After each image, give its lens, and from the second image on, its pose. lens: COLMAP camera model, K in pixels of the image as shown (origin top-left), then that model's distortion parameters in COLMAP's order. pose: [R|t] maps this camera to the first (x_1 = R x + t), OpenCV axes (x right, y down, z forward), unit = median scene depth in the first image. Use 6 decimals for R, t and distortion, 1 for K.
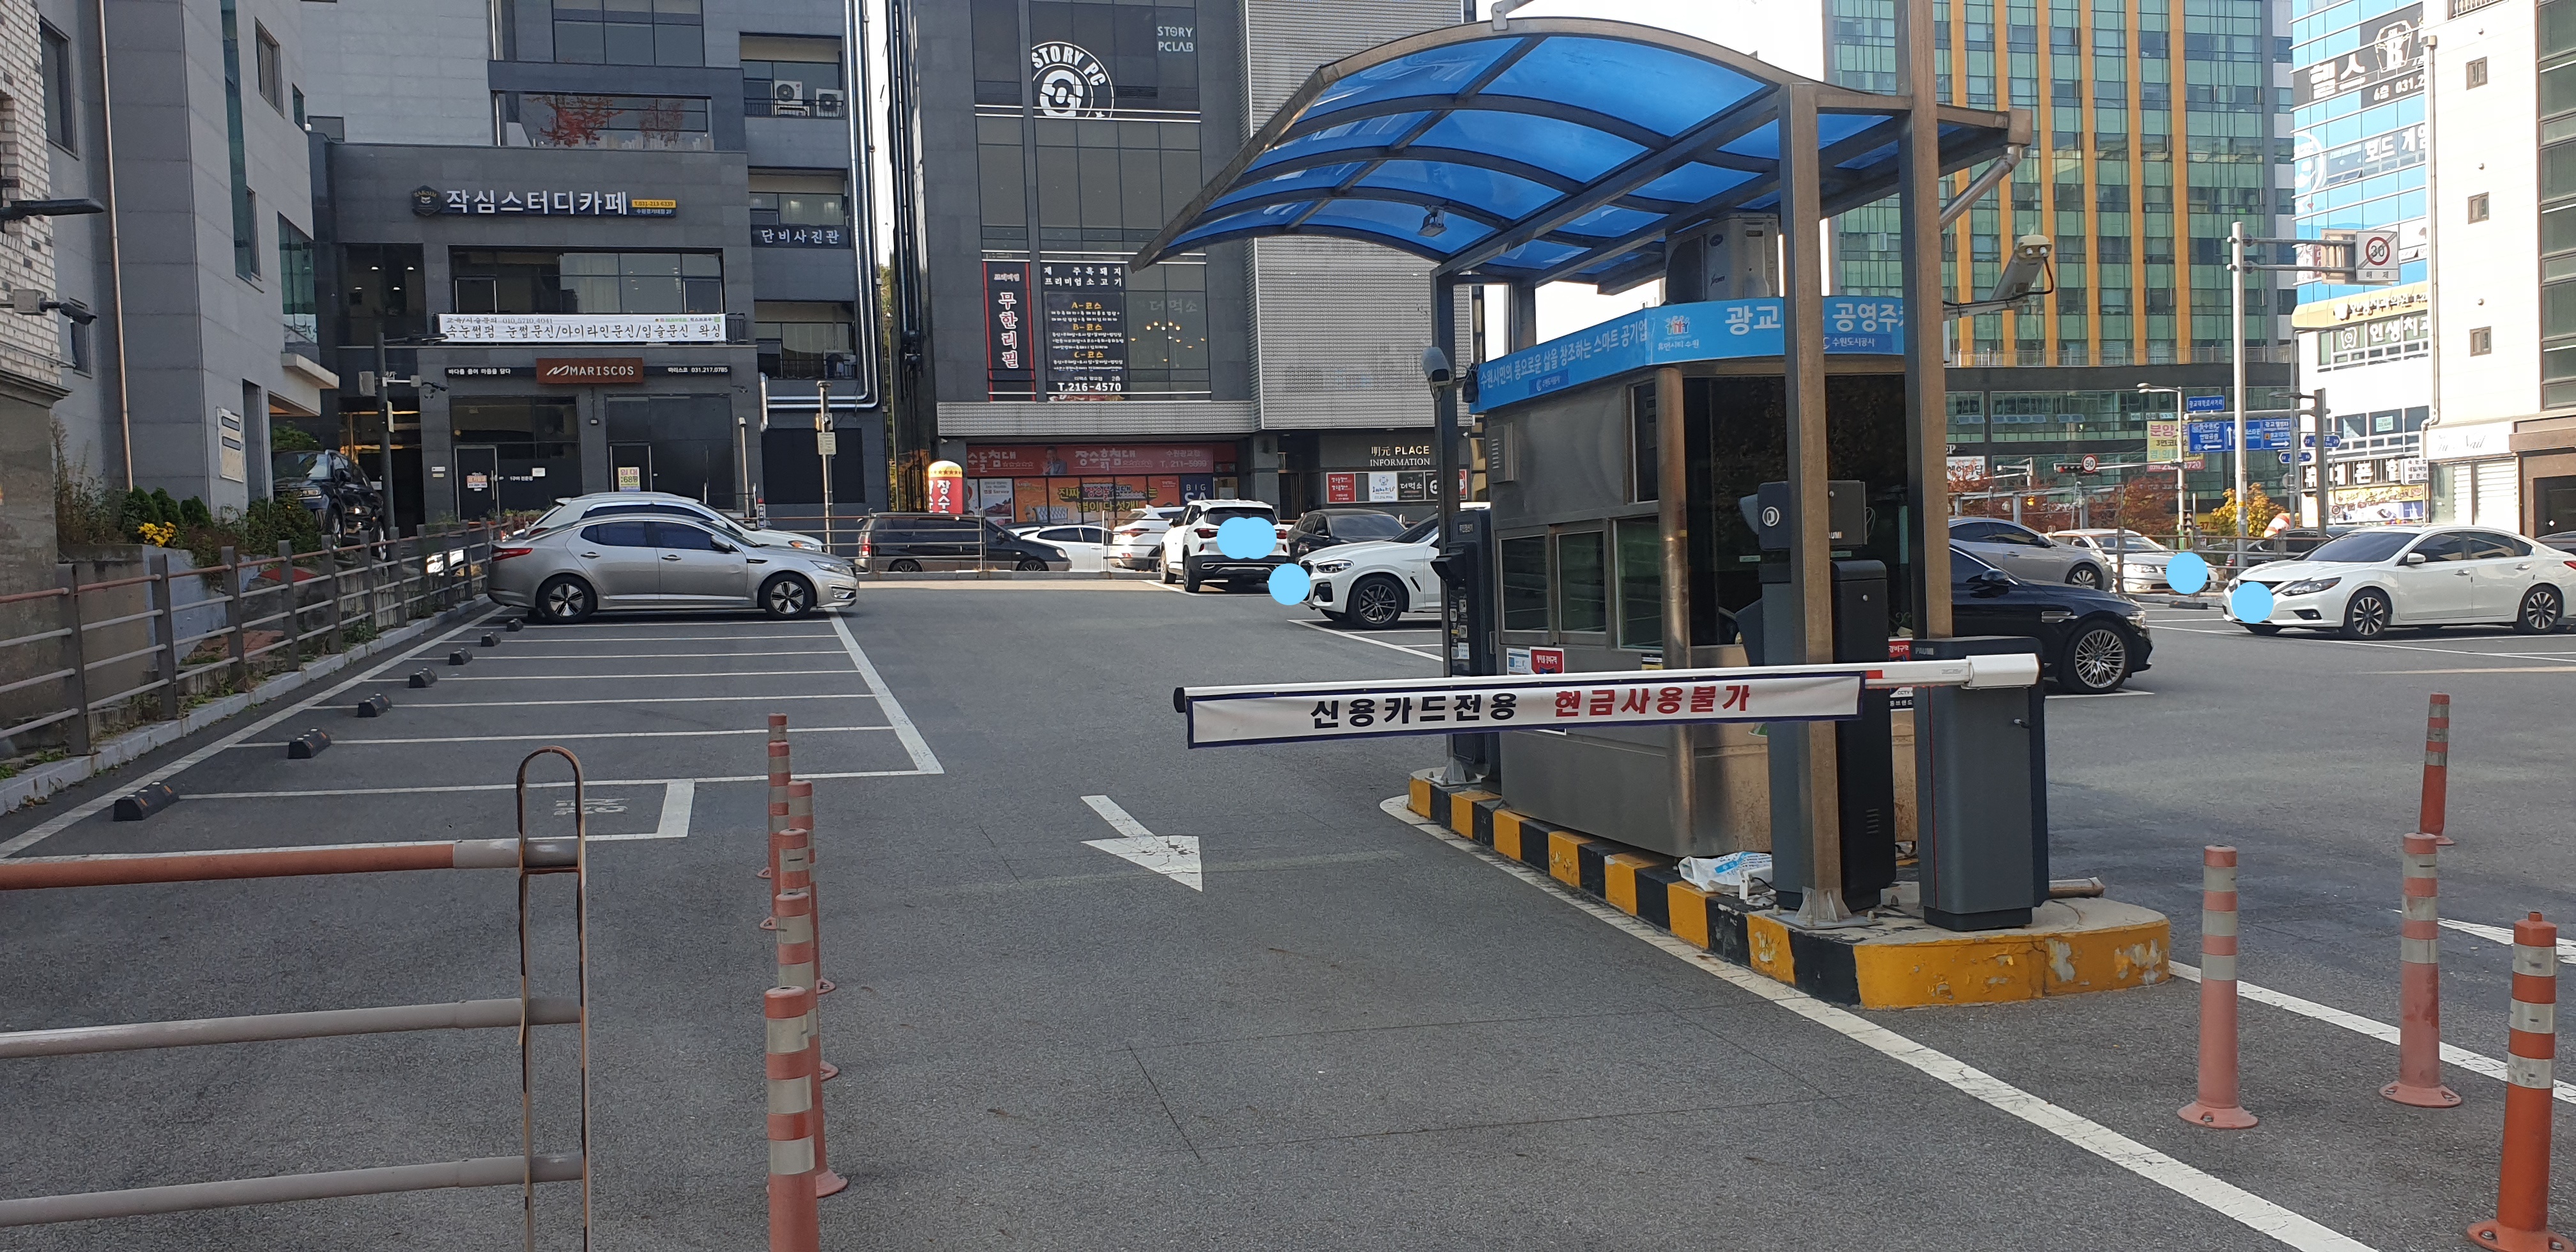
lens RADIAL K [[2033.8, 0, 1332.1], [0, 2033.8, 629.4], [0, 0, 1]] dist [0.147475, -0.343815]
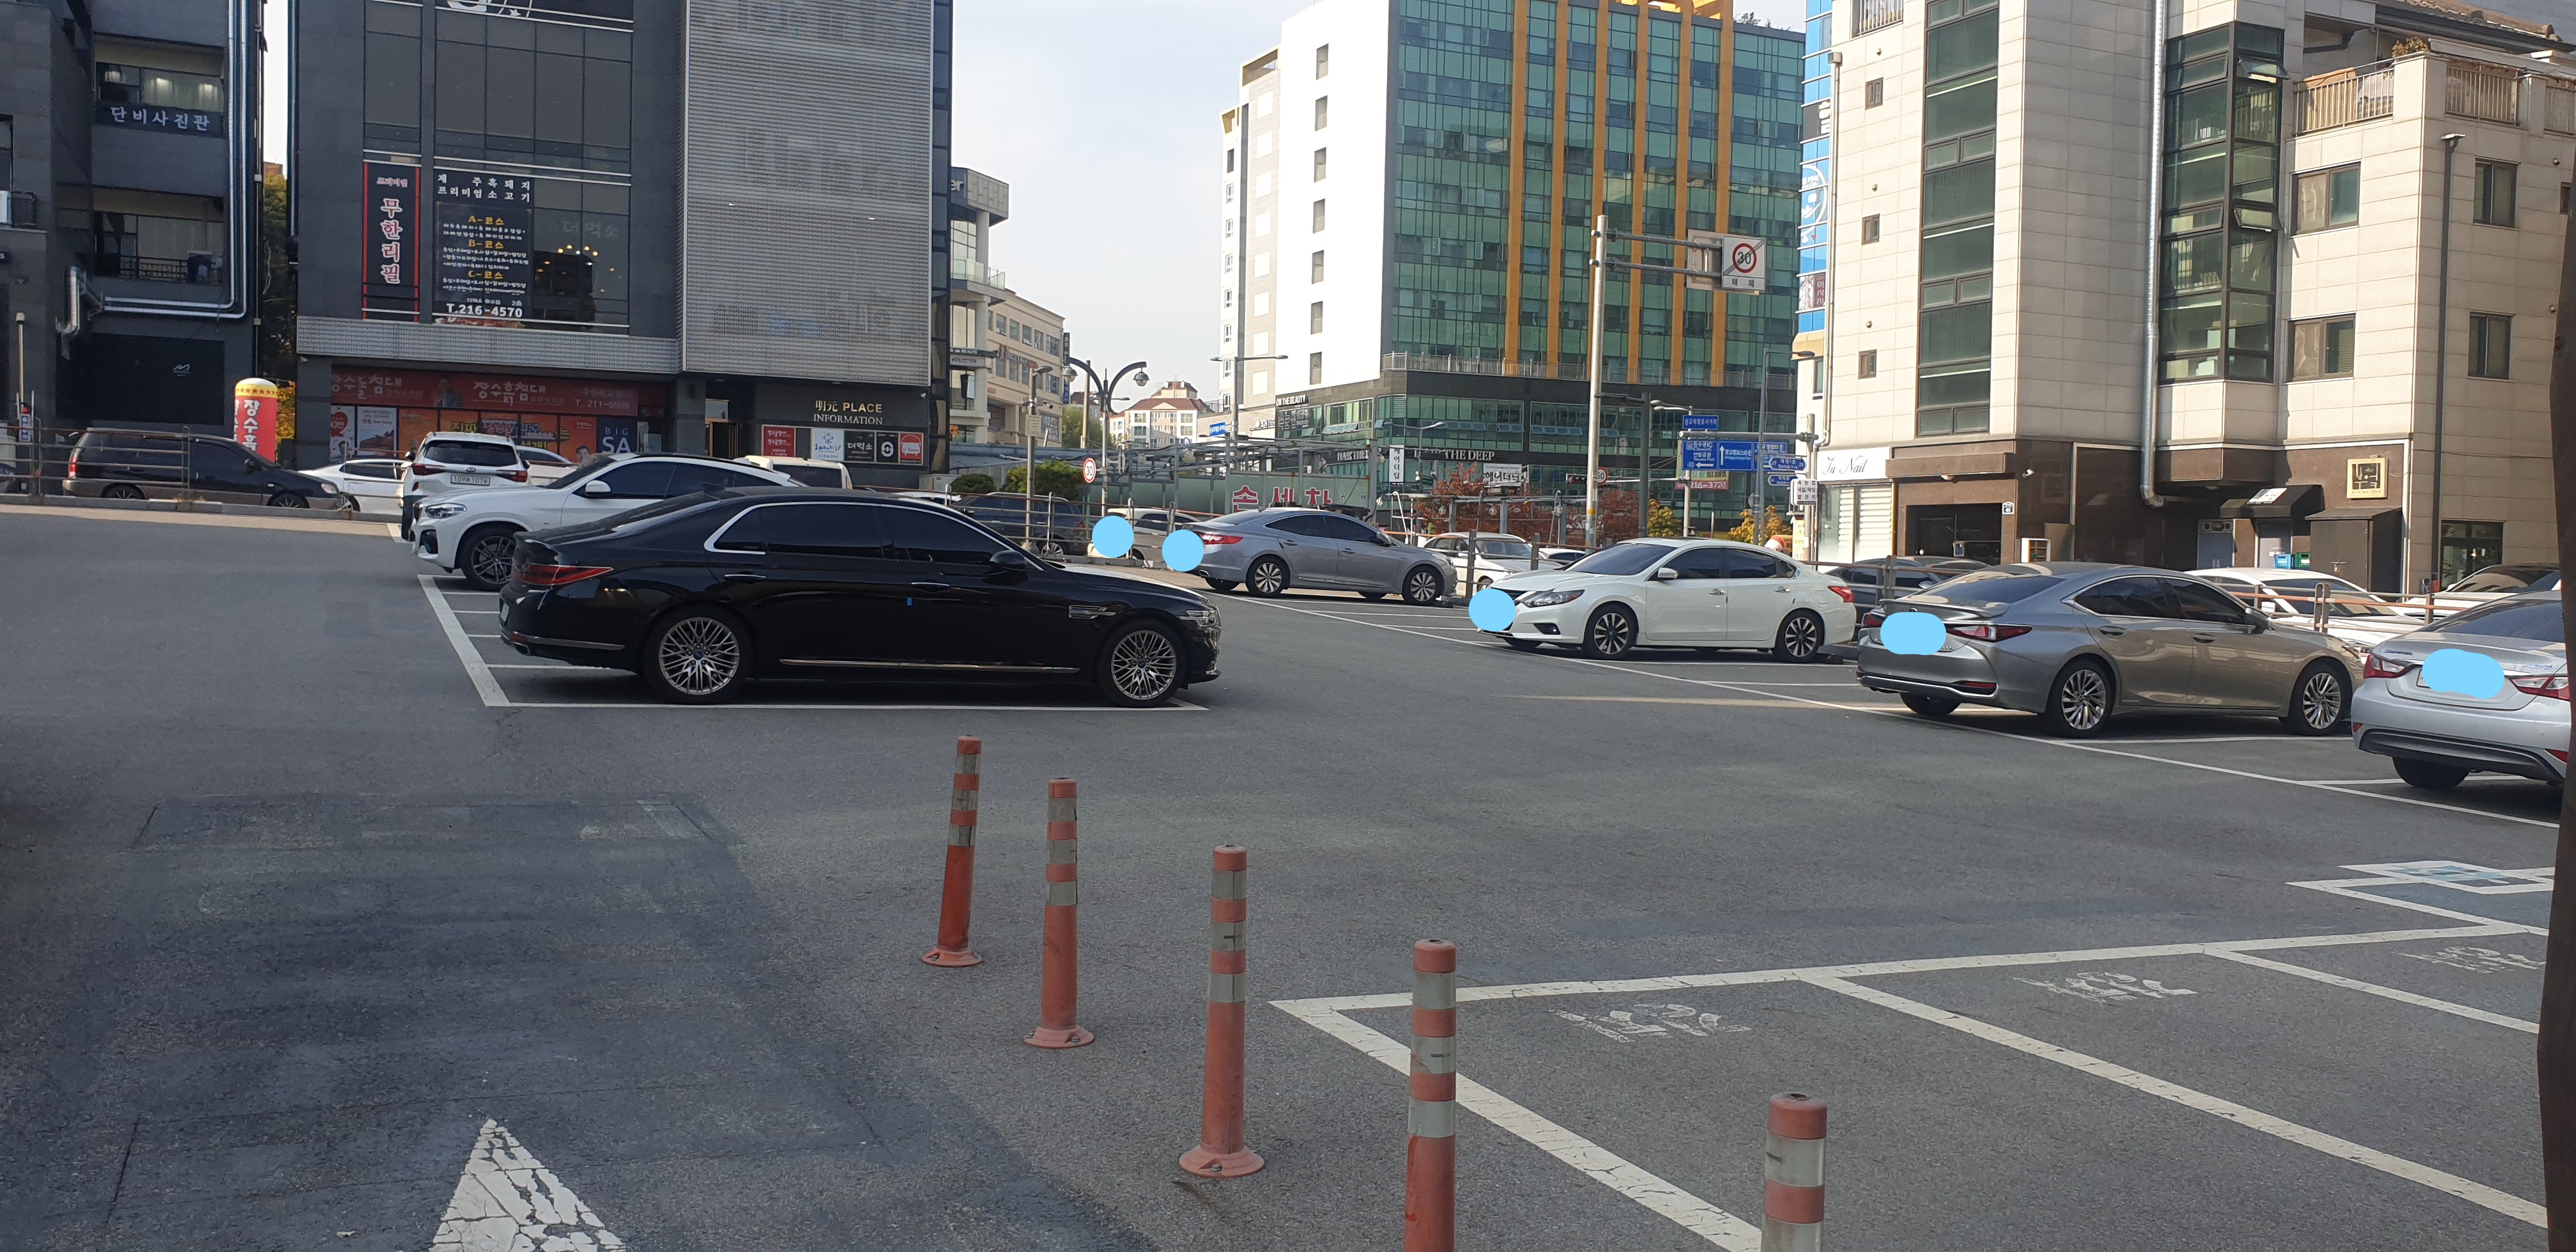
lens RADIAL K [[2040.9, 0, 1283.0], [0, 2040.9, 608.7], [0, 0, 1]] dist [0.049467, -0.067076]
pose [[0.985700, 0.052632, 0.160078, 0.089712], [-0.052423, 0.998610, -0.005531, -0.002064], [-0.160147, -0.002940, 0.987089, 0.055881]]
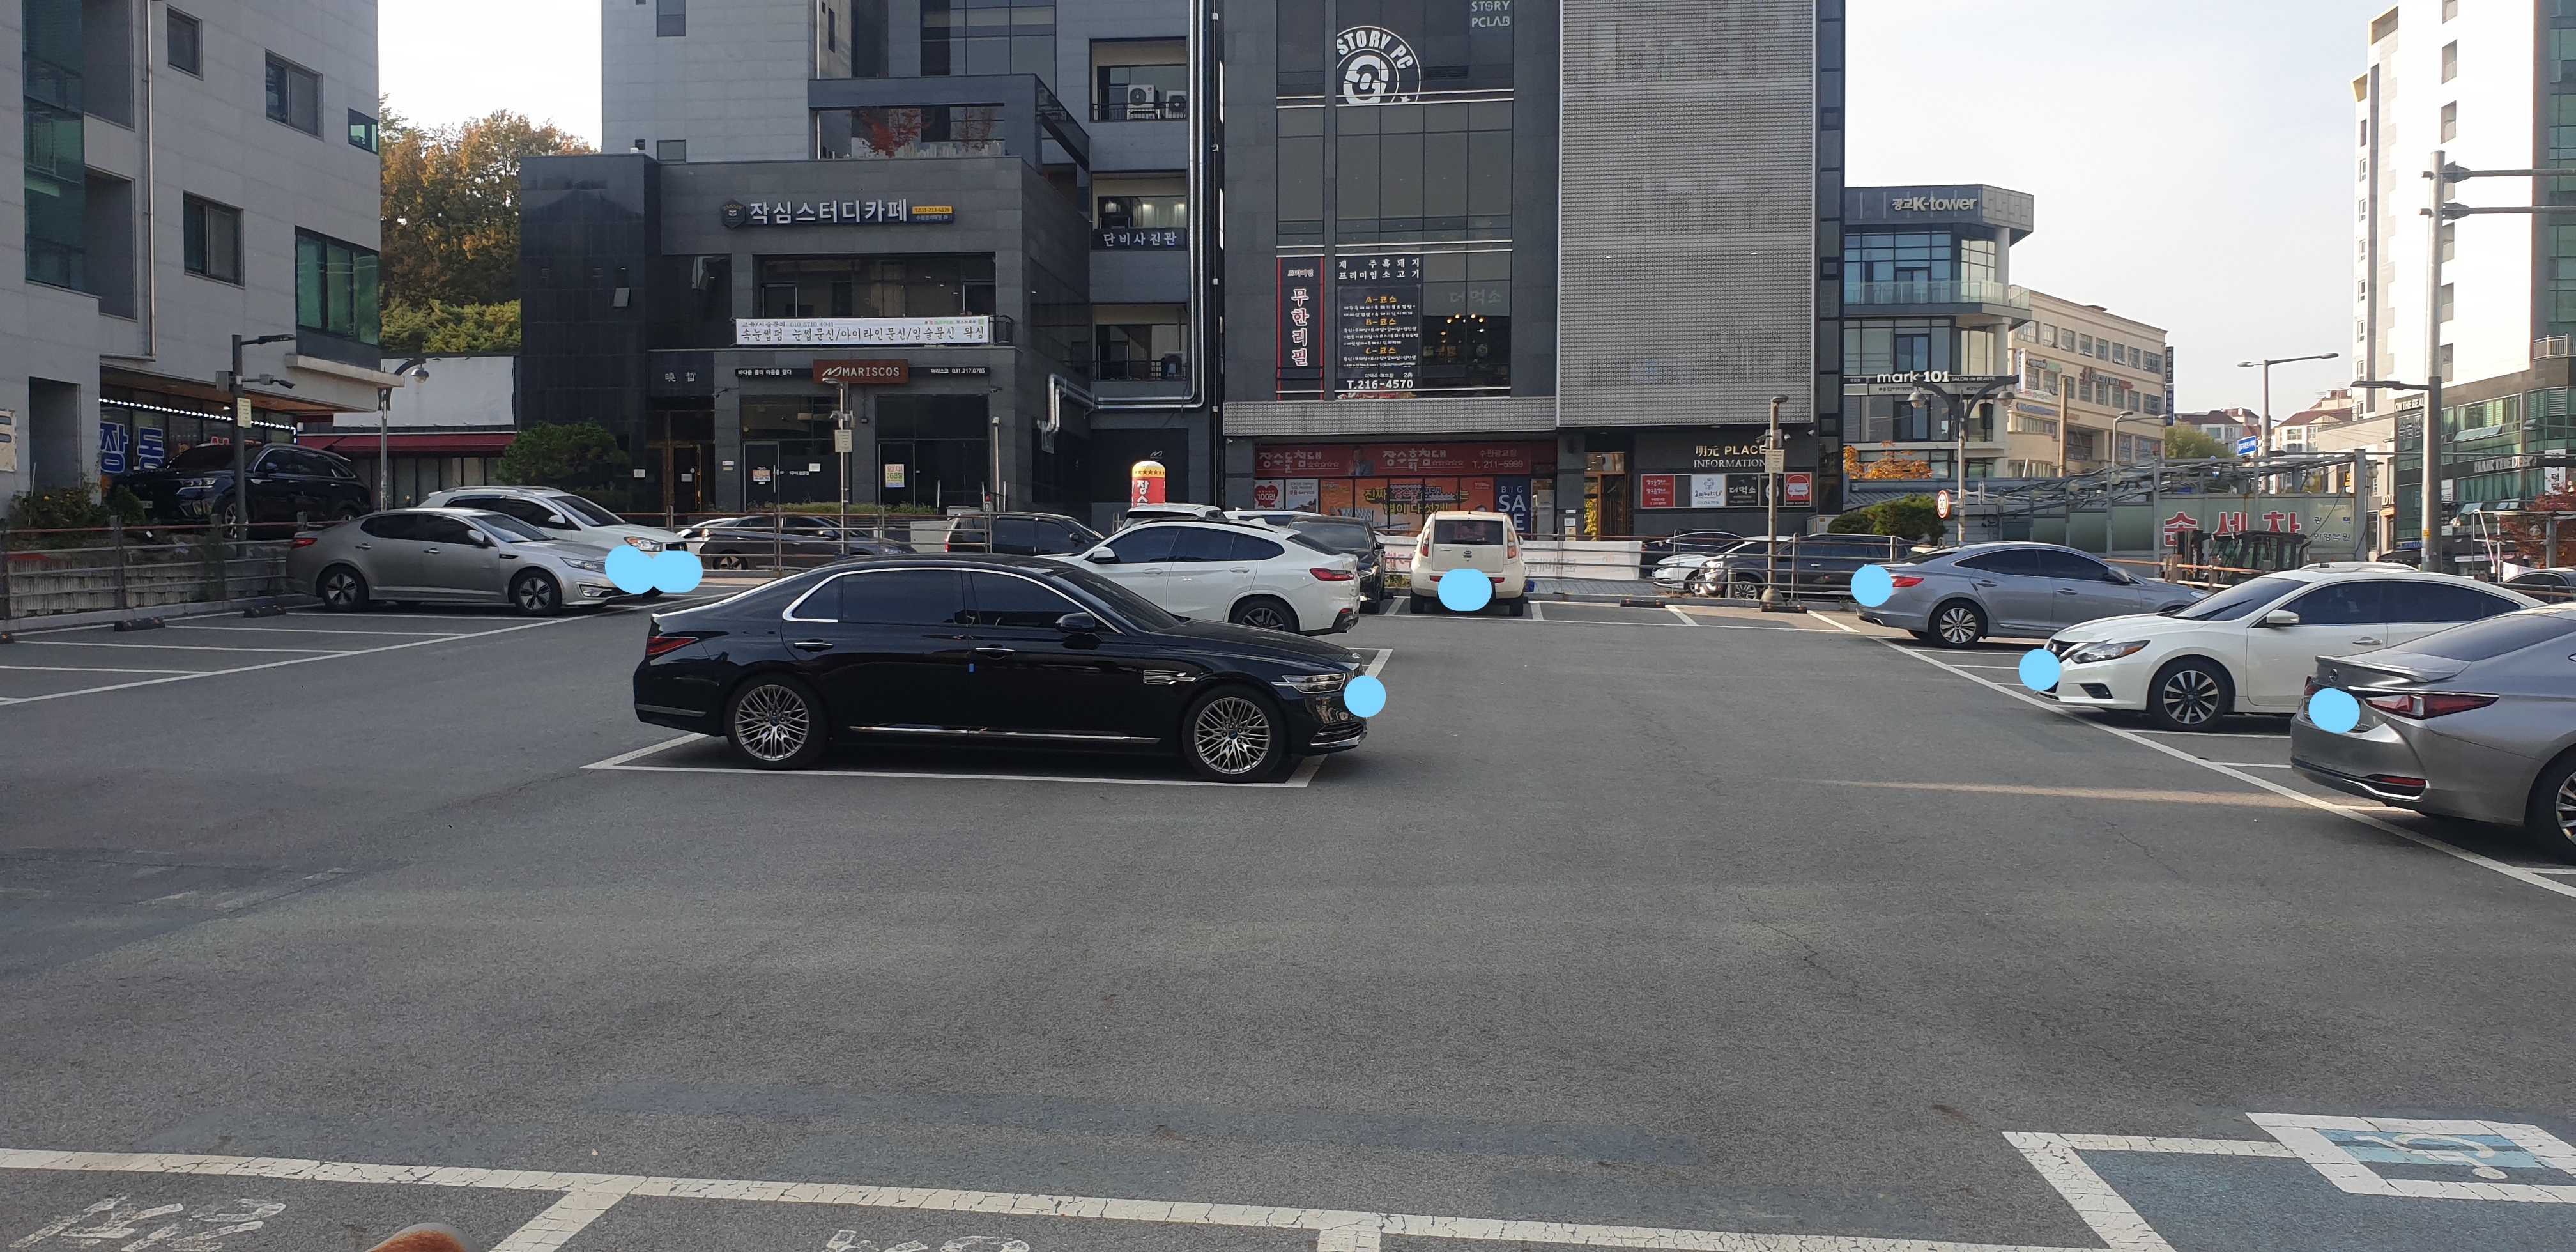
lens RADIAL K [[2022.0, 0, 1279.0], [0, 2022.0, 611.0], [0, 0, 1]] dist [0.196584, -0.326947]
pose [[0.926881, 0.036592, -0.373567, 0.199815], [-0.039816, 0.999207, -0.000914, -0.009450], [0.373237, 0.015721, 0.927603, 0.099552]]
